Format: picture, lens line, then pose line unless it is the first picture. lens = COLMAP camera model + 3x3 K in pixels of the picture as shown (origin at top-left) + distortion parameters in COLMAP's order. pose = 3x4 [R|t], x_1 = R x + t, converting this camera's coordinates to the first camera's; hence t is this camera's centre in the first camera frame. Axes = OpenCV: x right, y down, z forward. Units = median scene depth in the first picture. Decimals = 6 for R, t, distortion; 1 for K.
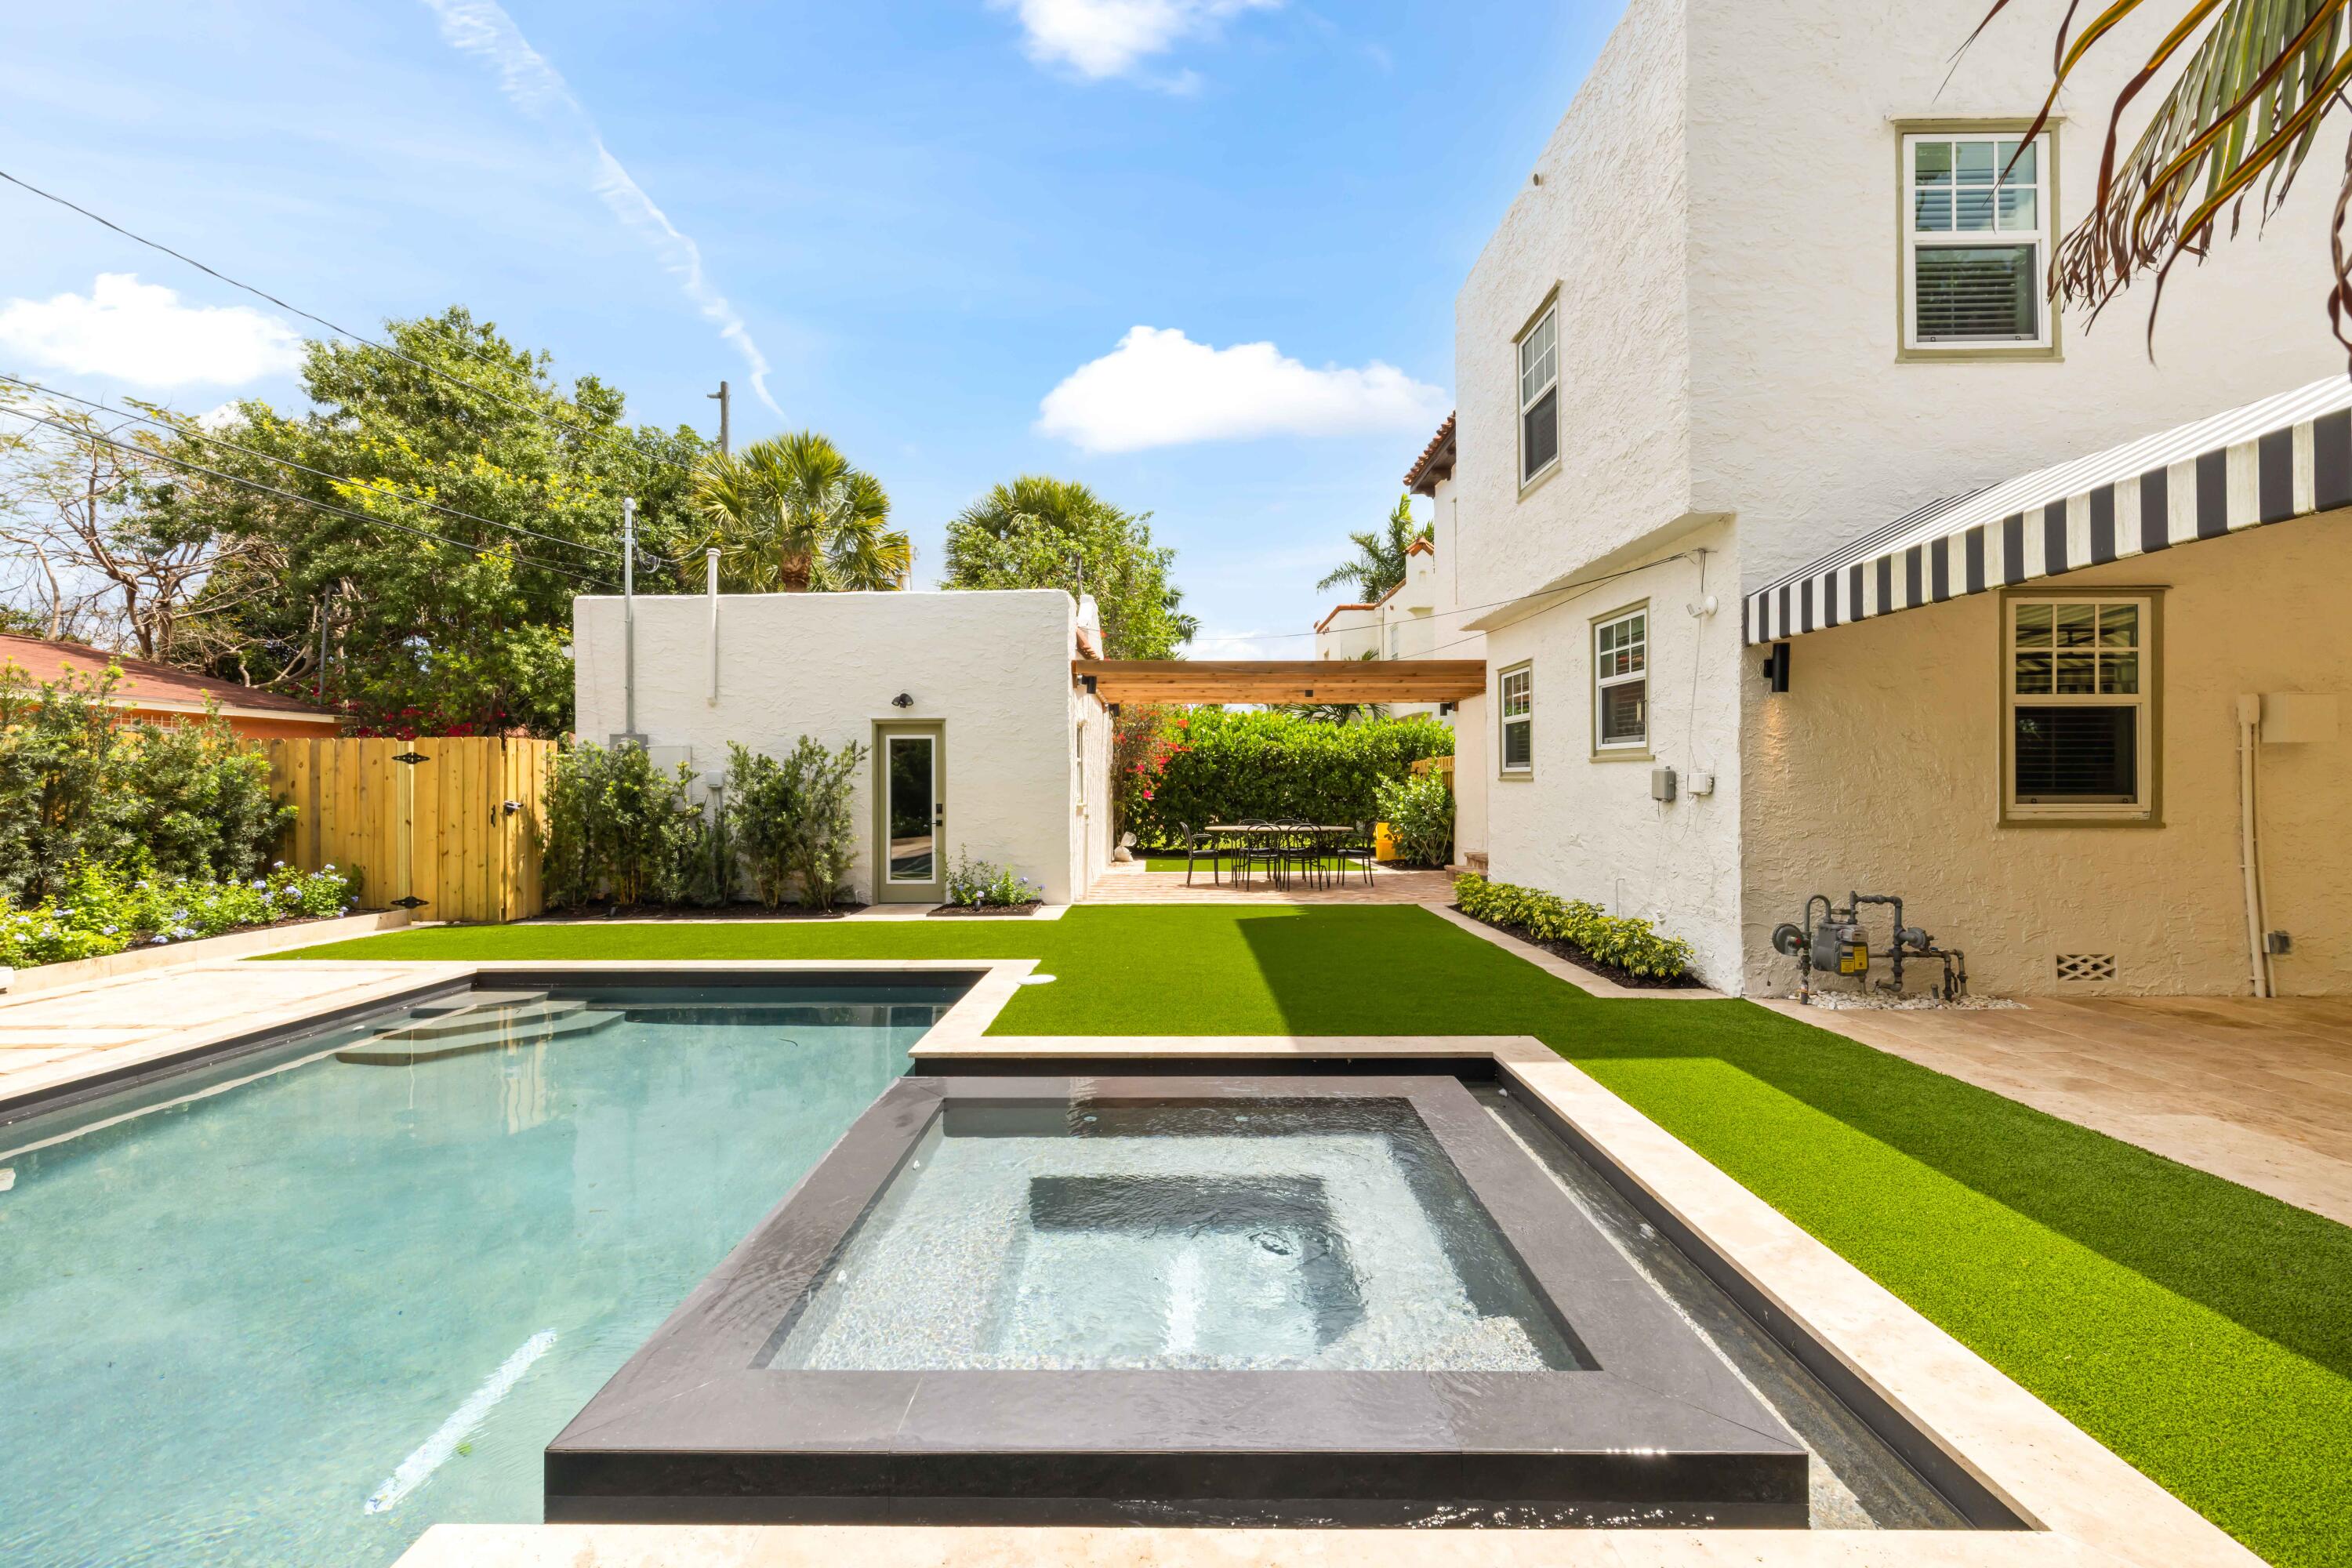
lens RADIAL K [[983.1, 0, 1176.0], [0, 983.1, 784.0], [0, 0, 1]] dist [0.000829, 0.000178]
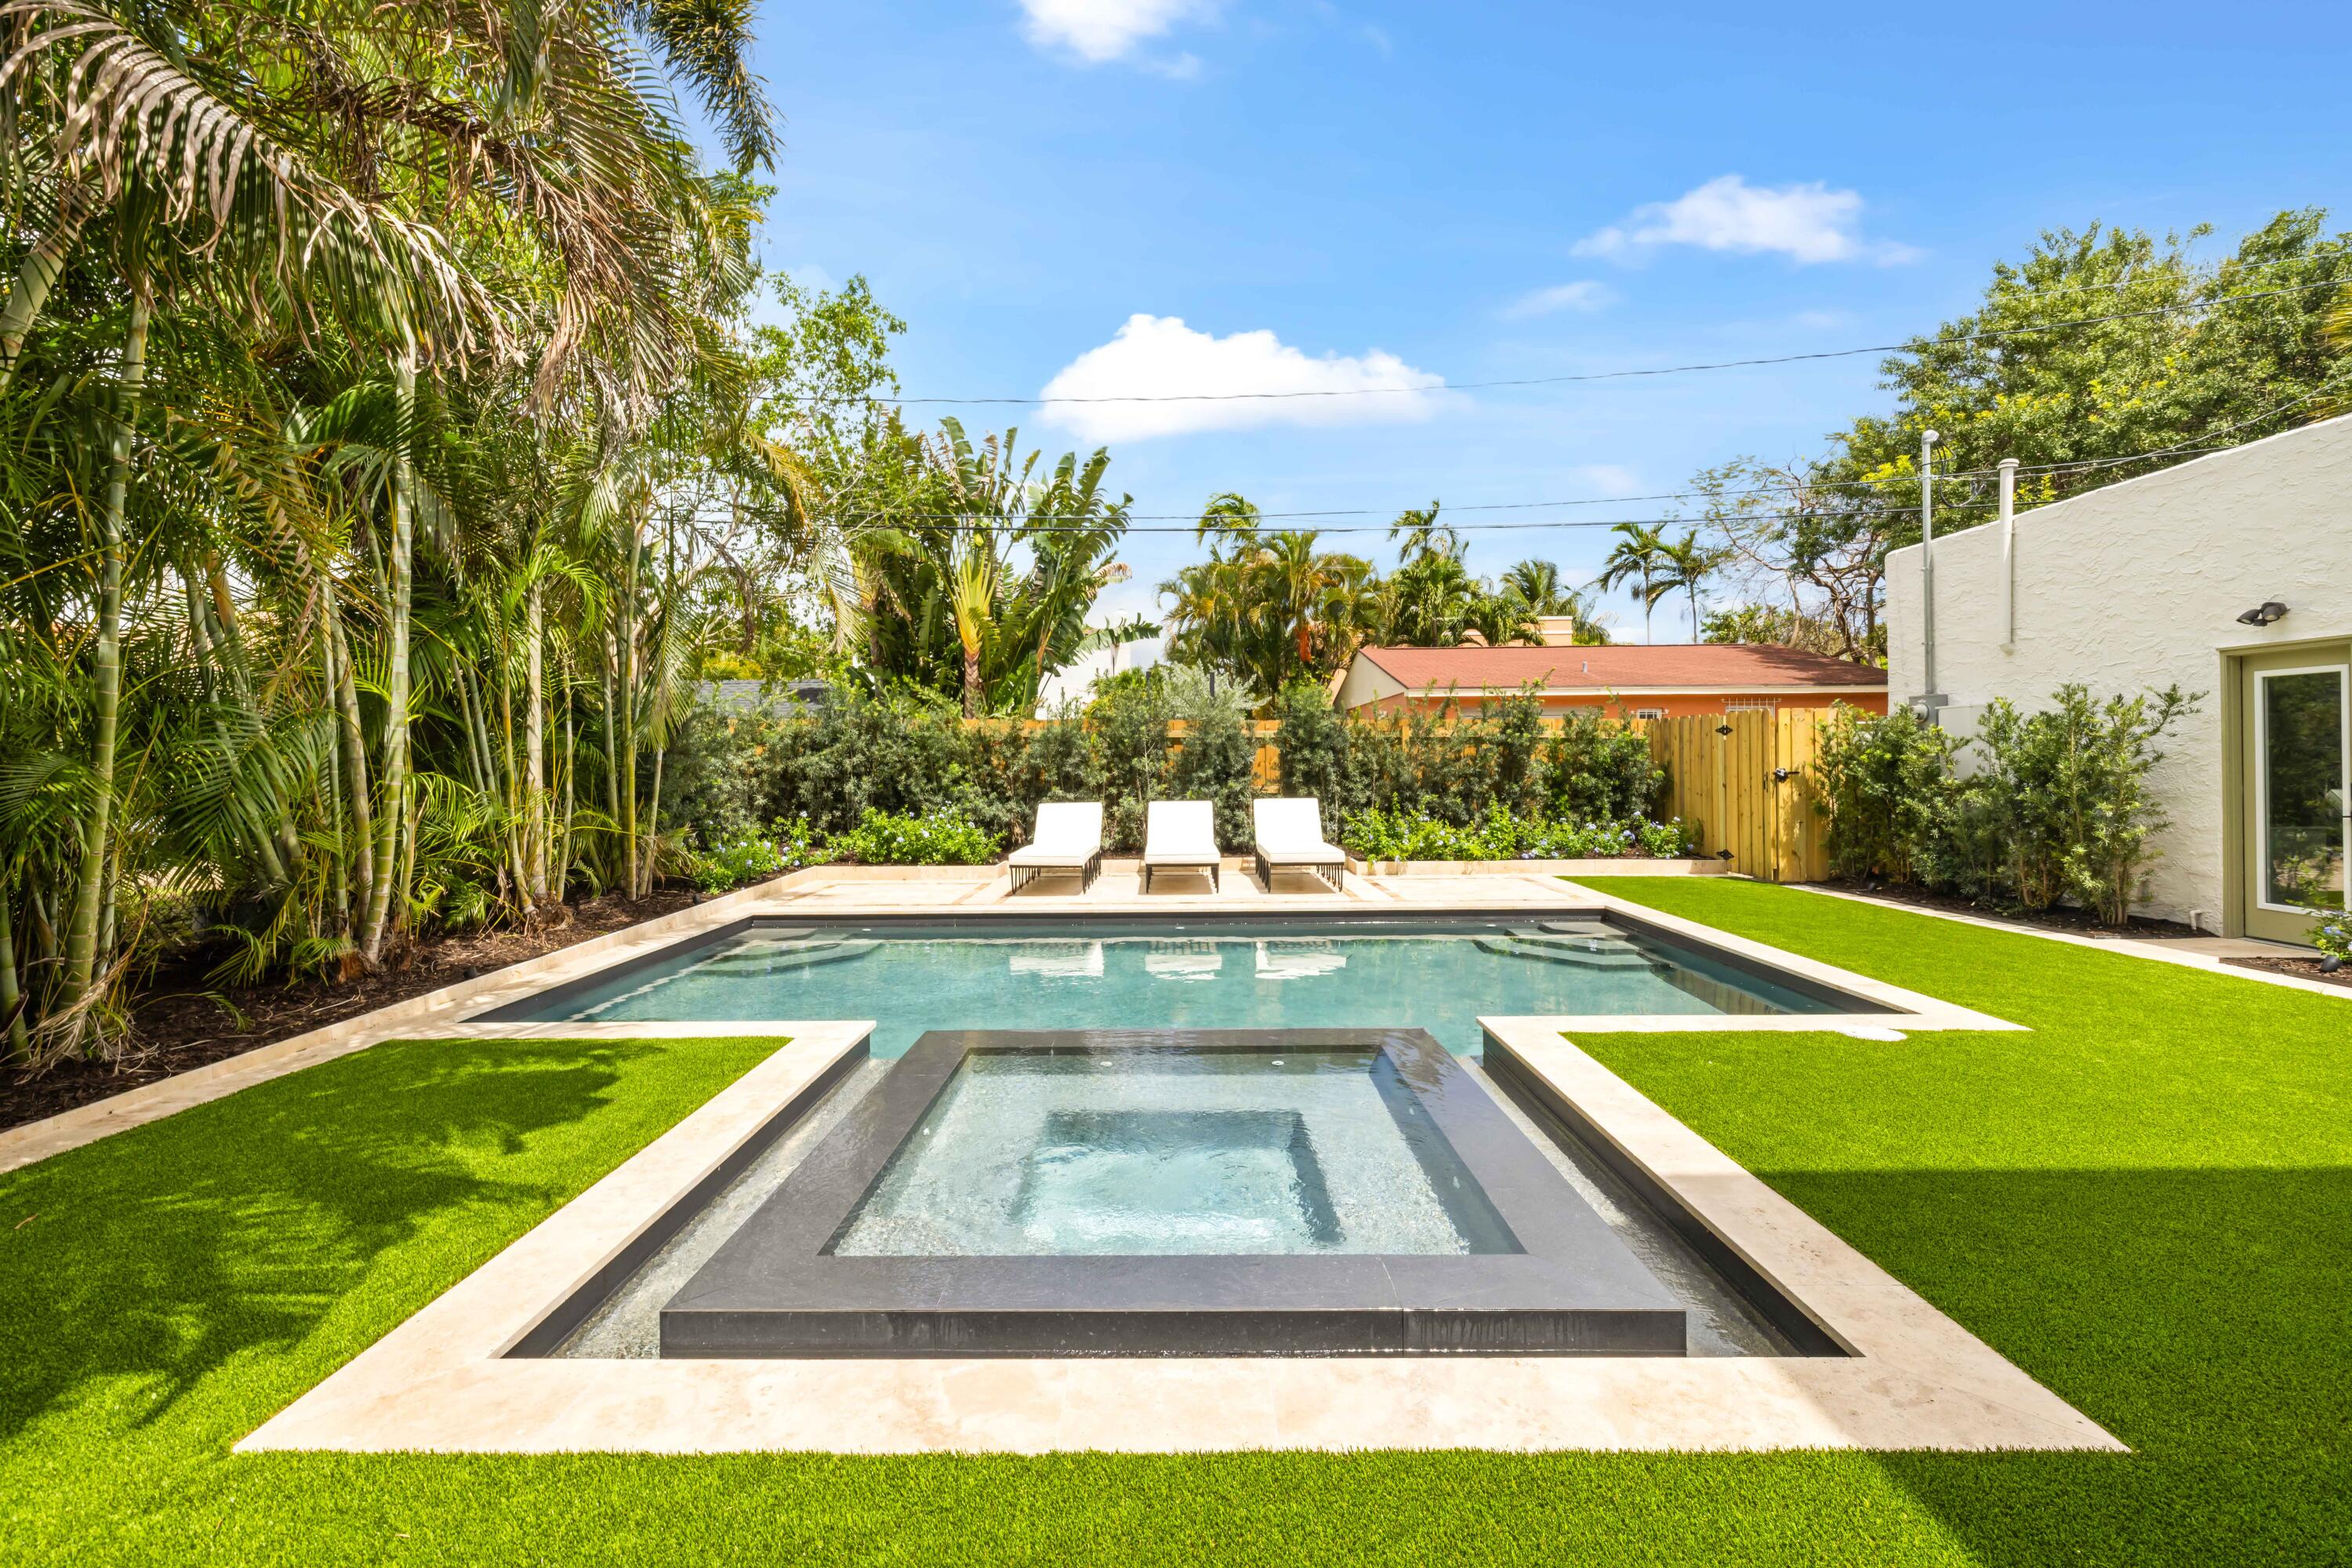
lens RADIAL K [[990.3, 0, 1164.8], [0, 990.3, 757.8], [0, 0, 1]] dist [0.001259, 0.000107]
pose [[-0.011310, 0.003212, -0.999931, 0.372705], [0.010369, 0.999941, 0.003095, -0.003975], [0.999882, -0.010333, -0.011343, 0.330852]]
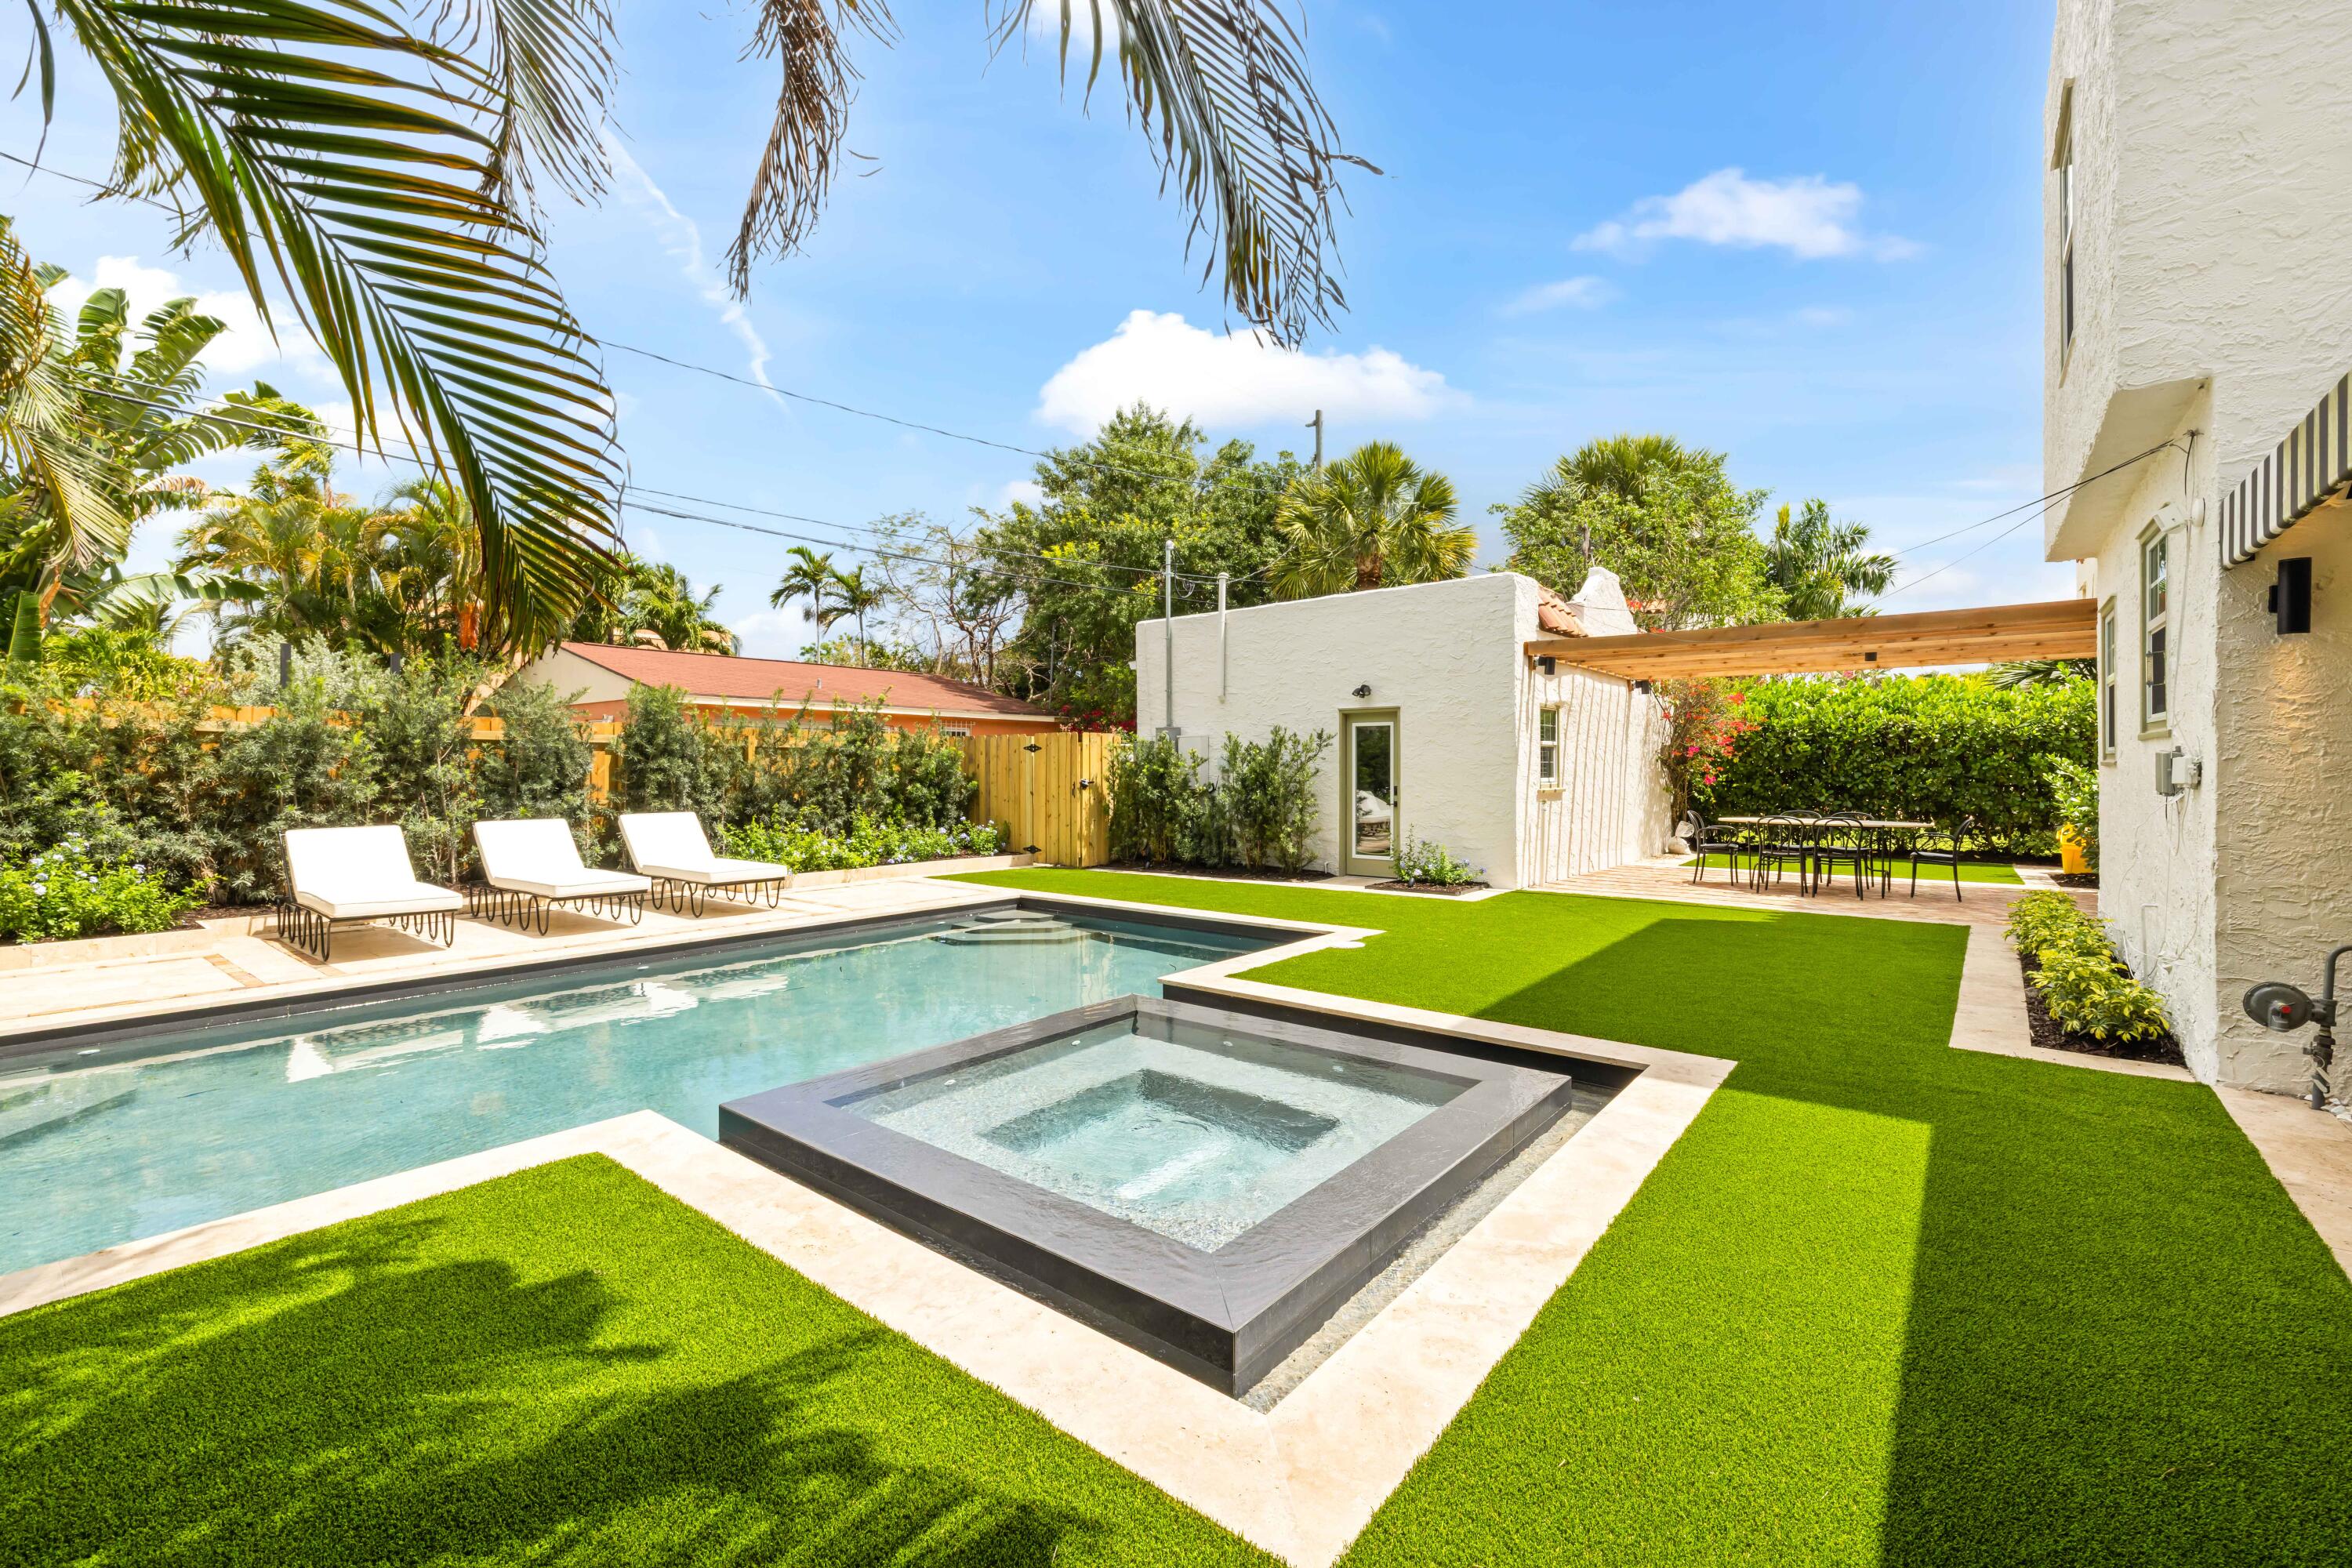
lens RADIAL K [[992.9, 0, 1176.0], [0, 992.9, 784.0], [0, 0, 1]] dist [0.000515, -0.000001]
pose [[0.781420, 0.013768, -0.623854, 0.264311], [-0.002623, 0.999820, 0.018779, -0.001875], [0.624000, -0.013038, 0.781315, 0.004983]]
